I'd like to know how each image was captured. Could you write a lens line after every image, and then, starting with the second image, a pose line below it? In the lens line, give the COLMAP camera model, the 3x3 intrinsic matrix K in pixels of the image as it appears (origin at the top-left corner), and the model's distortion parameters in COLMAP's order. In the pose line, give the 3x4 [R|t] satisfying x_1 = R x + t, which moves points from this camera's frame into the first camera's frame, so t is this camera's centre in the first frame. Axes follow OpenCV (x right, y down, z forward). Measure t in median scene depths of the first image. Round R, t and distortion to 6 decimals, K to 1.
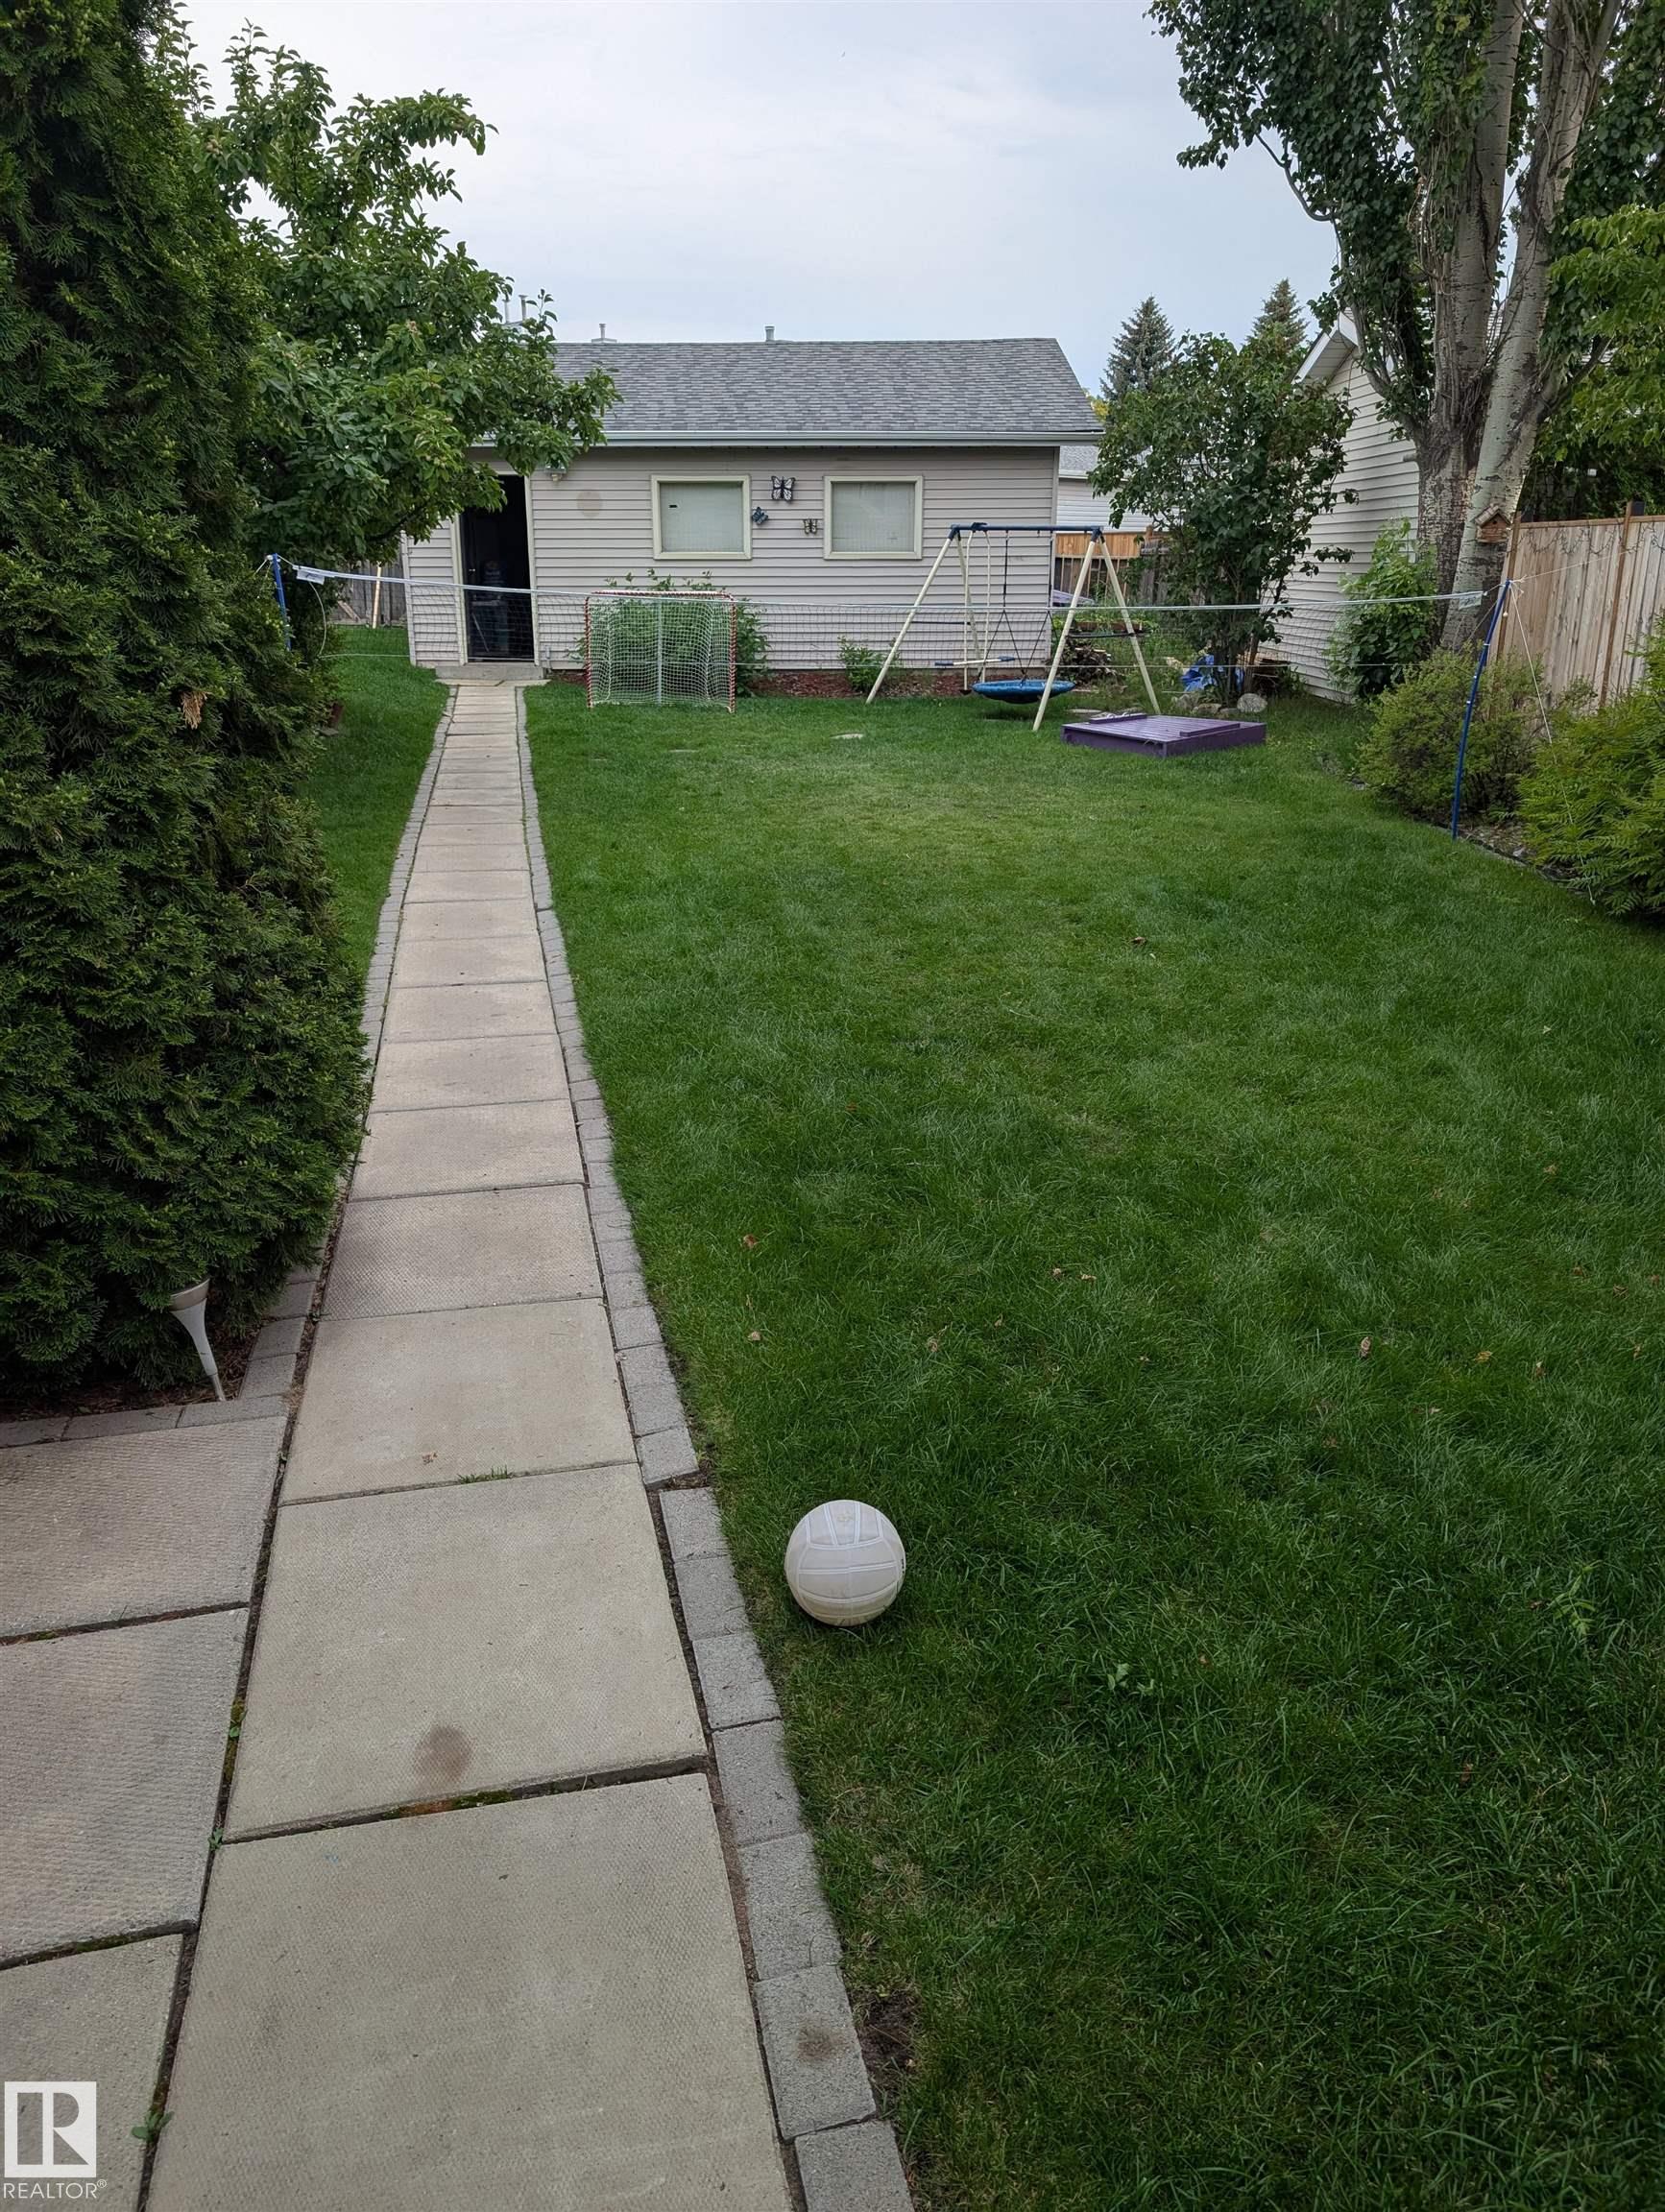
lens RADIAL K [[1541.8, 0, 832.5], [0, 1541.8, 1106.0], [0, 0, 1]] dist [0.006189, -0.004181]
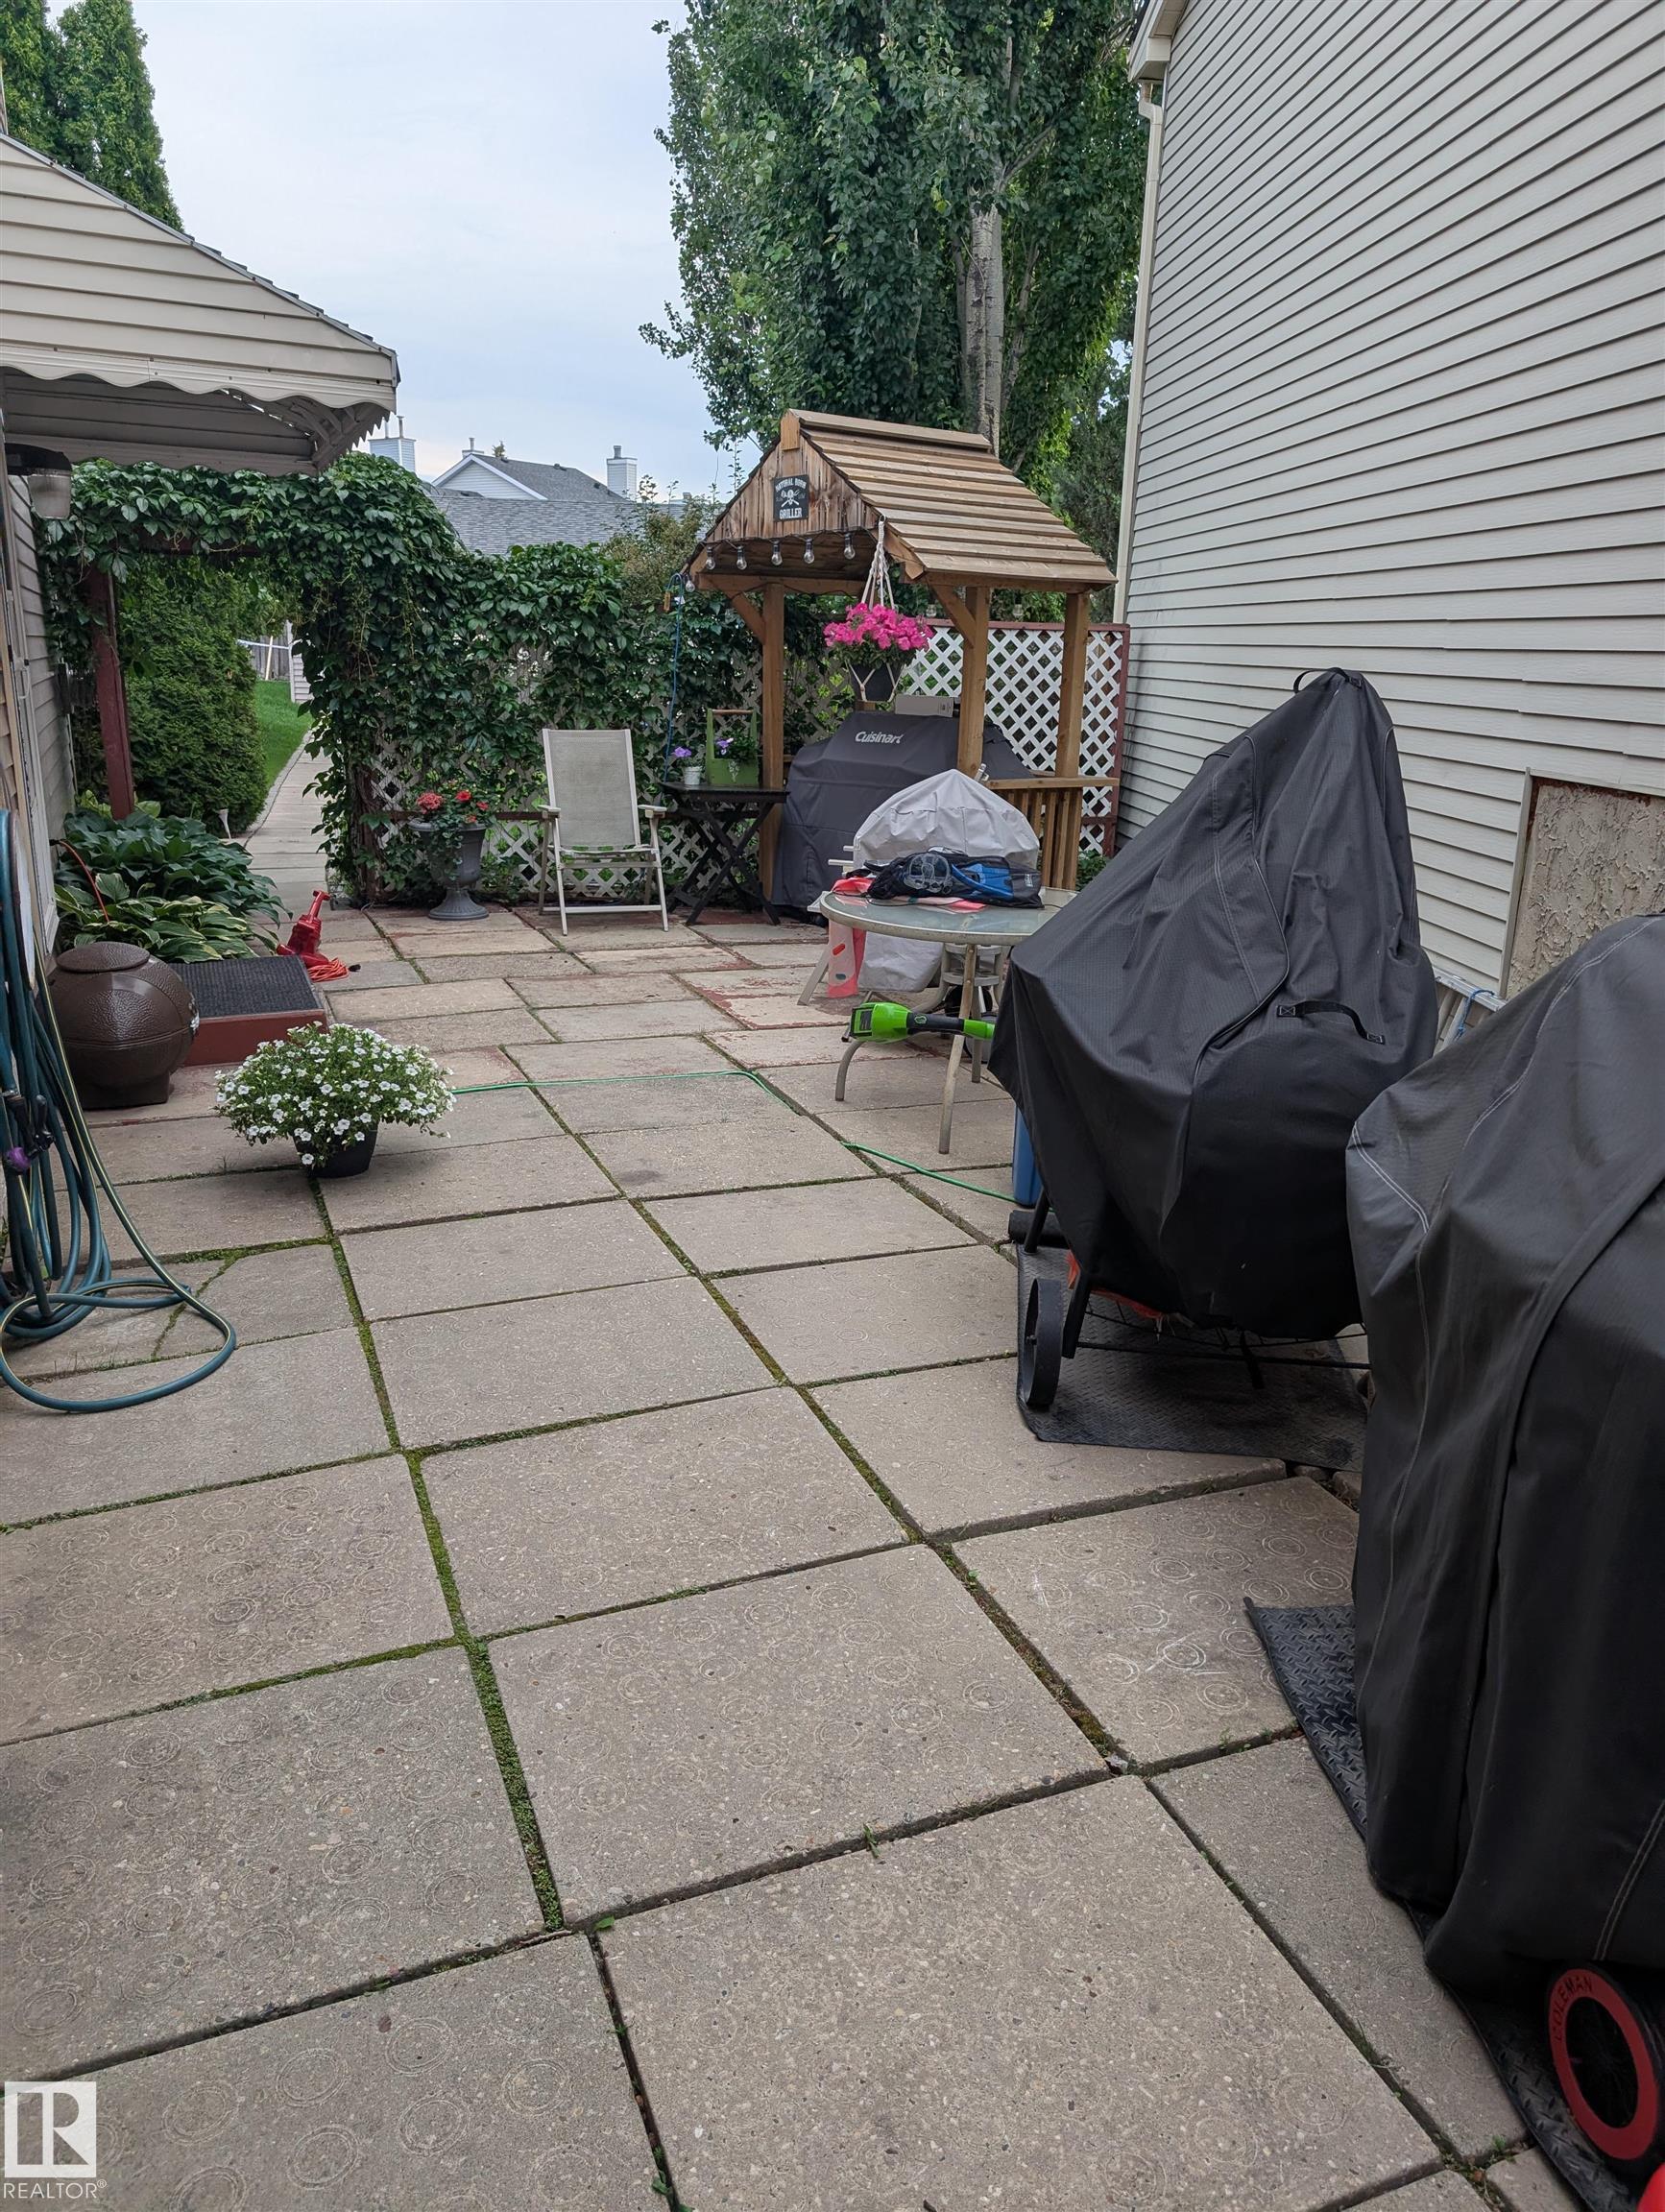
lens RADIAL K [[1541.8, 0, 832.5], [0, 1541.8, 1106.0], [0, 0, 1]] dist [0.006189, -0.004181]
pose [[0.997281, 0.014488, 0.072261, 0.987241], [-0.010870, 0.998680, -0.050202, 1.162067], [-0.072893, 0.049280, 0.996122, -3.413714]]
